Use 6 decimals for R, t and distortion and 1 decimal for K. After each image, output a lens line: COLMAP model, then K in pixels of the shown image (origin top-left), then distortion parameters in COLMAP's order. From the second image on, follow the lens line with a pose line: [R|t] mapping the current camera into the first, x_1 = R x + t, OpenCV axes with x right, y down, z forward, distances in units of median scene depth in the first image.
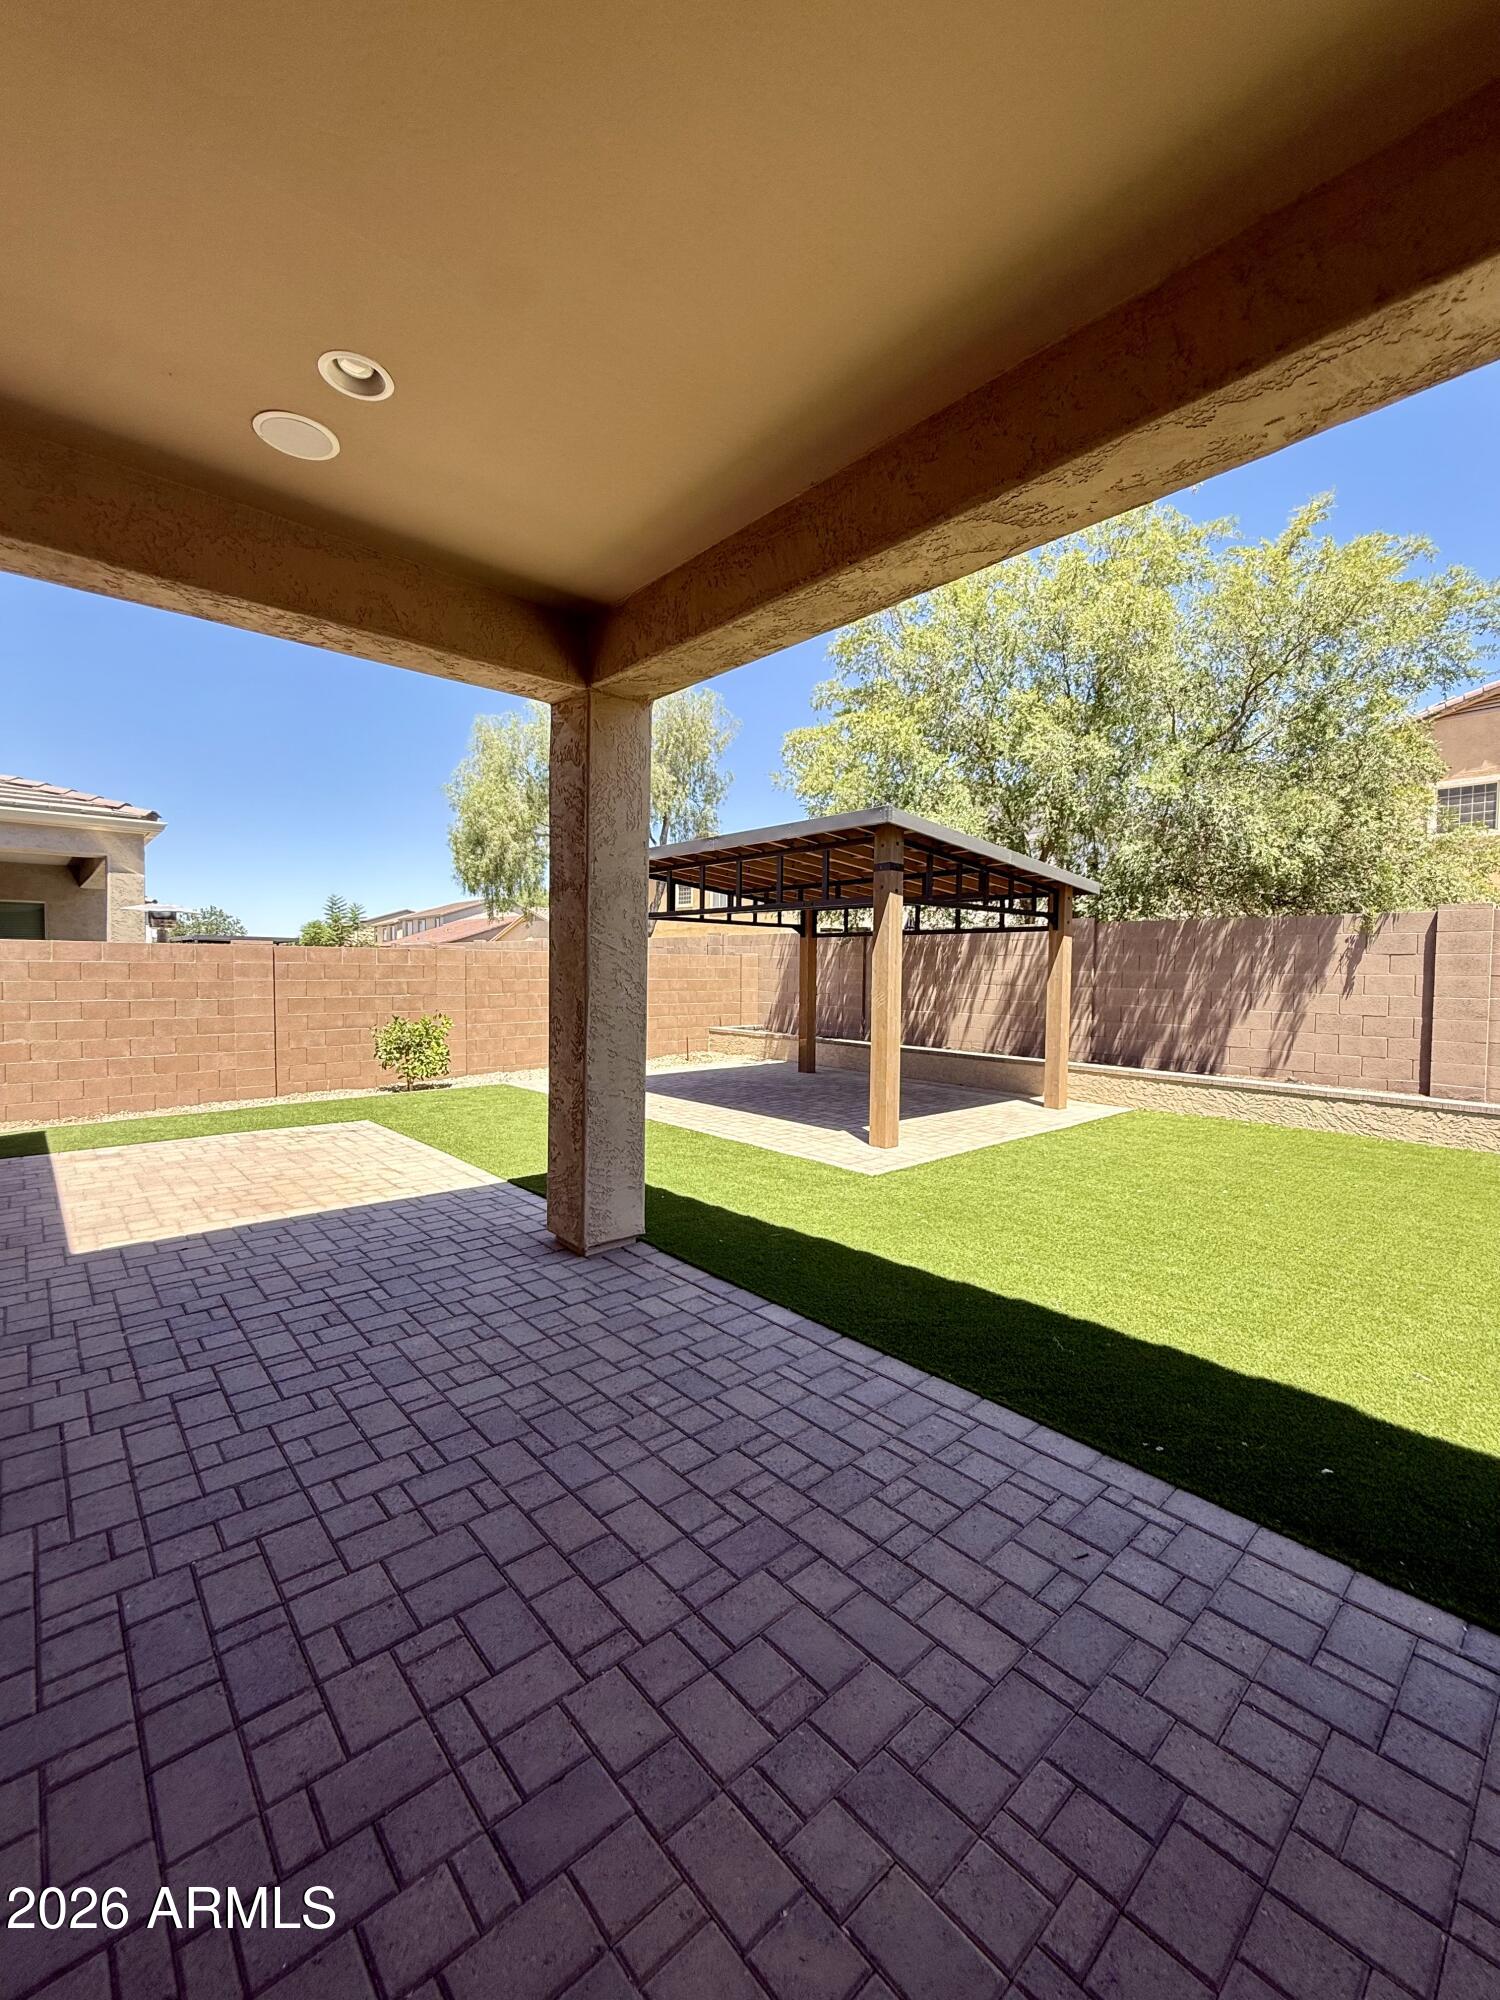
lens RADIAL K [[814.2, 0, 750.0], [0, 814.2, 1000.0], [0, 0, 1]] dist [0.001639, 0.000098]
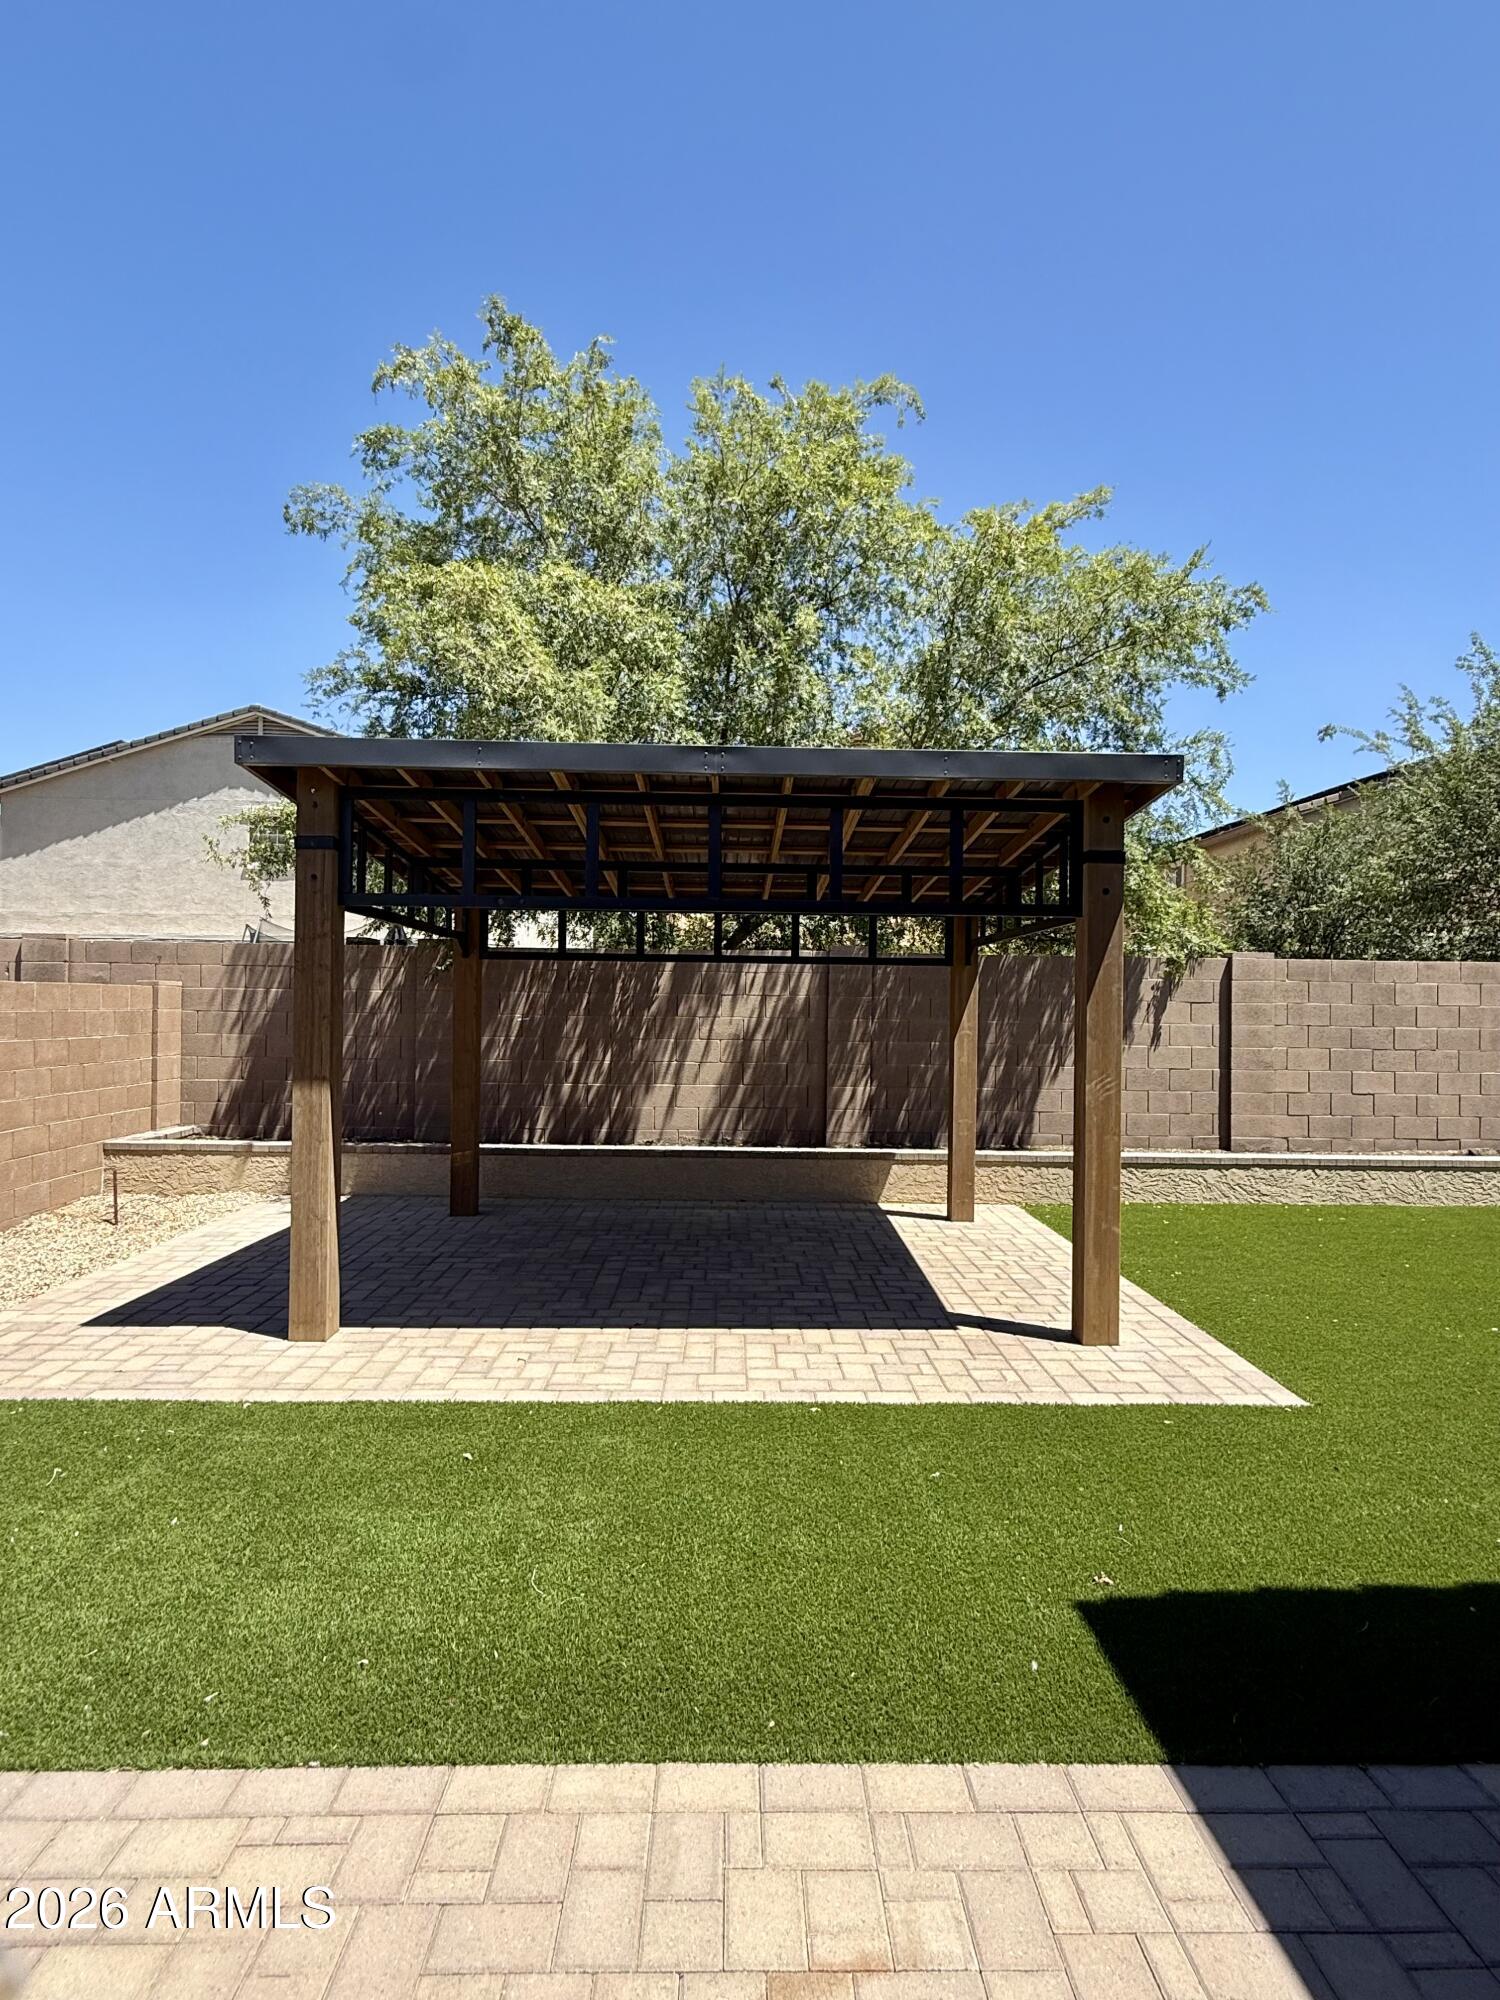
lens RADIAL K [[1076.2, 0, 750.0], [0, 1076.2, 1000.0], [0, 0, 1]] dist [0.001329, 0.000141]
pose [[0.650013, 0.003740, 0.759914, -0.417289], [0.022483, 0.999456, -0.024150, -0.035057], [-0.759590, 0.032783, 0.649575, 0.496532]]
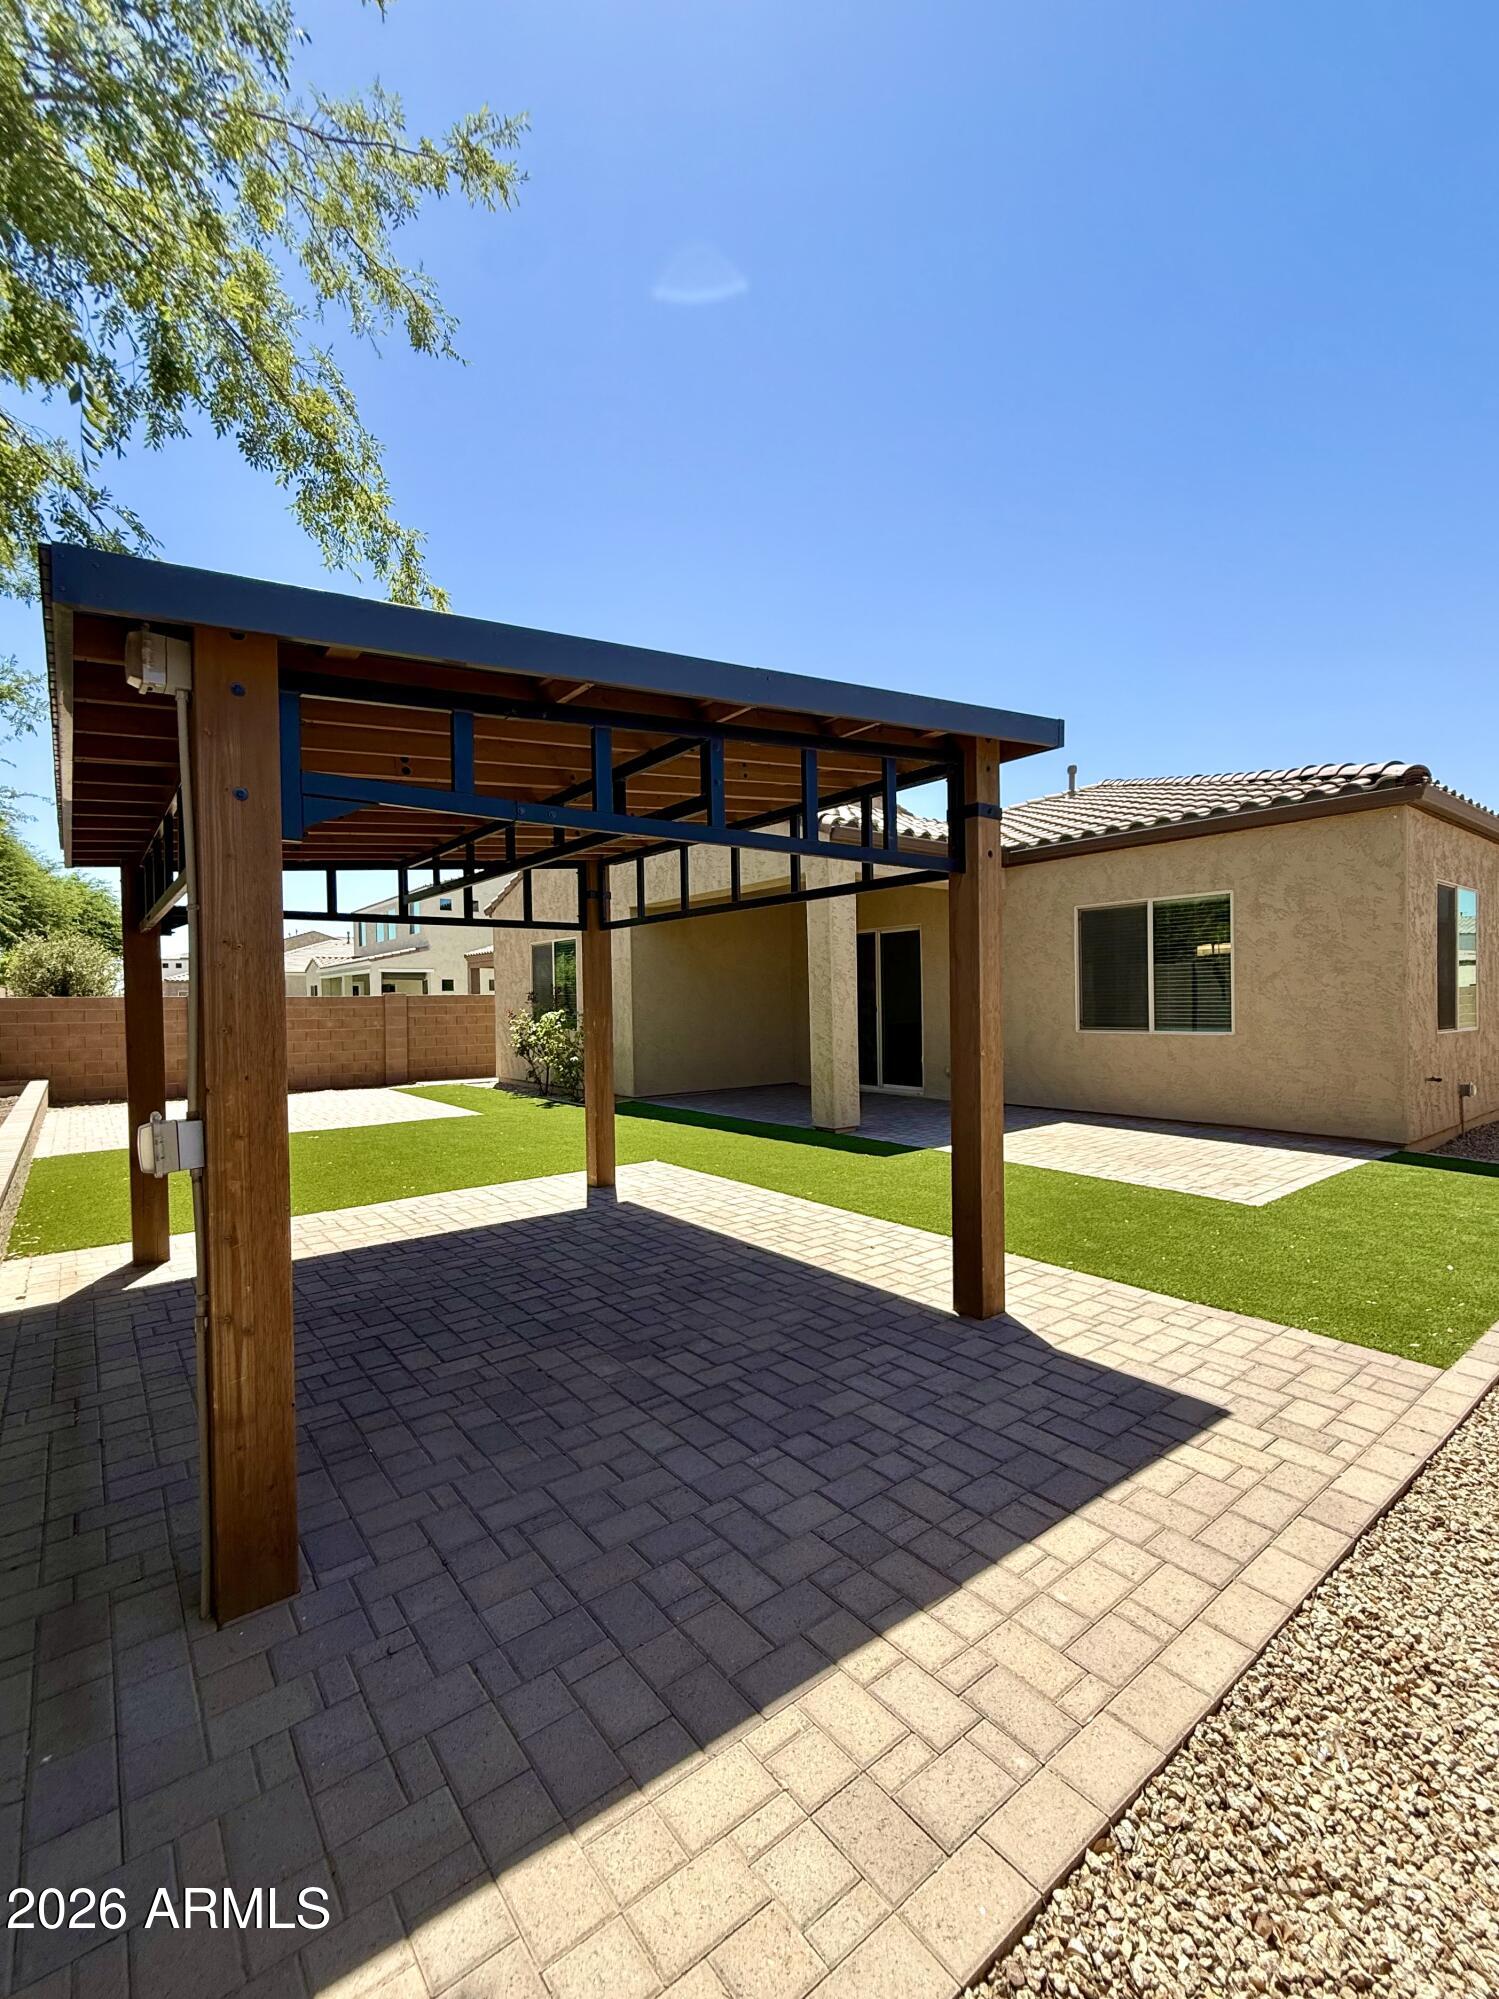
lens RADIAL K [[860.9, 0, 769.4], [0, 860.9, 1024.2], [0, 0, 1]] dist [-0.001889, -0.000099]
pose [[-0.998606, 0.005039, 0.052536, -0.066868], [0.008765, 0.997442, 0.070940, -0.058786], [-0.052044, 0.071302, -0.996096, 1.442697]]
